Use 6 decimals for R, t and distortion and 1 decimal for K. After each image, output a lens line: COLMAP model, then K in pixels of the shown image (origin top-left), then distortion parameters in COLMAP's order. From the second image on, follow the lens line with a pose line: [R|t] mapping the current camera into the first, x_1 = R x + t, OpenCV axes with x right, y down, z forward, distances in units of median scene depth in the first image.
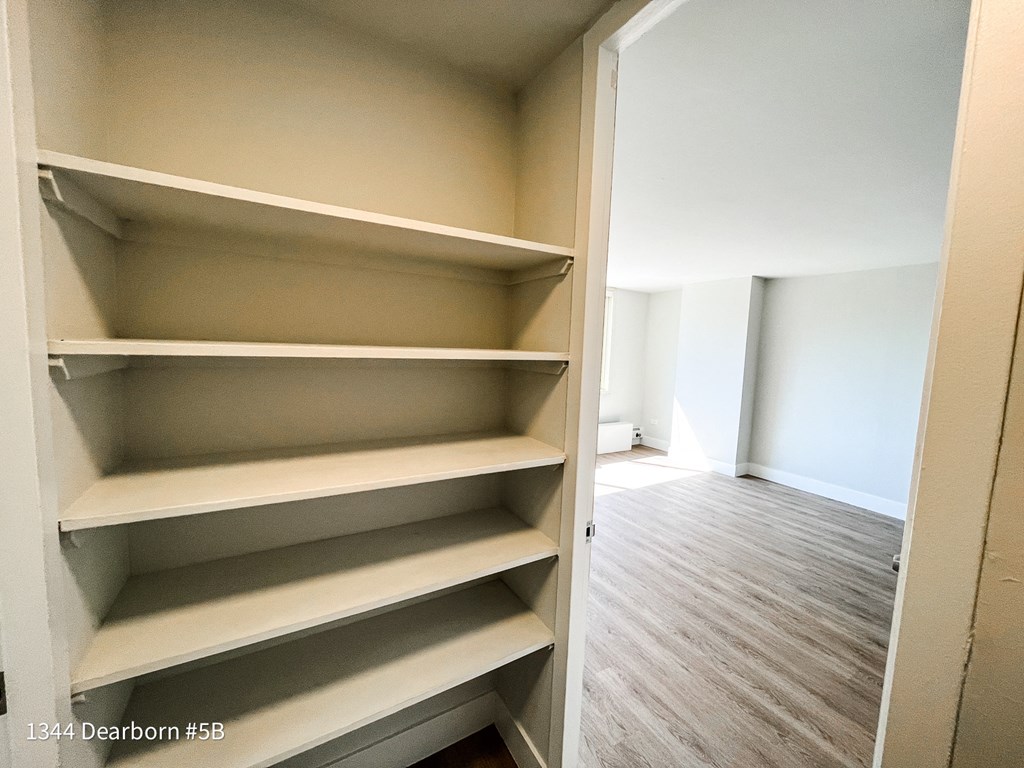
lens RADIAL K [[413.9, 0, 506.4], [0, 413.9, 382.3], [0, 0, 1]] dist [-0.005097, -0.000195]
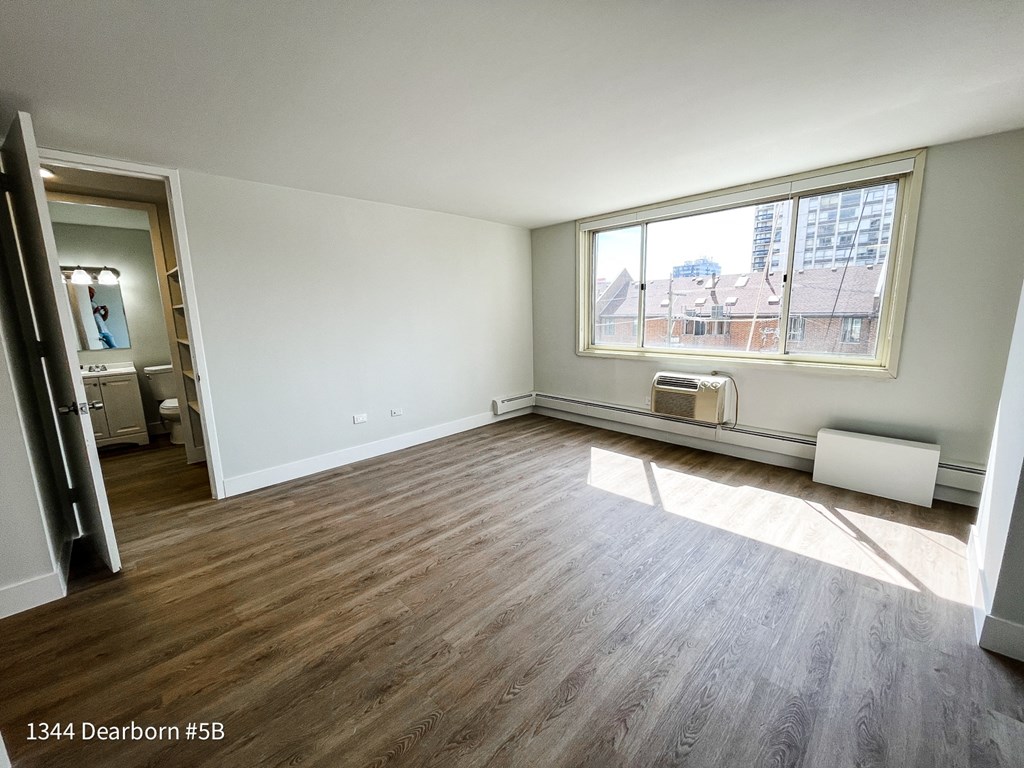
lens RADIAL K [[413.9, 0, 506.4], [0, 413.9, 382.3], [0, 0, 1]] dist [-0.005097, -0.000195]
pose [[0.244443, 0.129087, -0.961033, 1.334652], [-0.058579, 0.991255, 0.118247, 0.003701], [0.967893, 0.027392, 0.249867, 0.968507]]
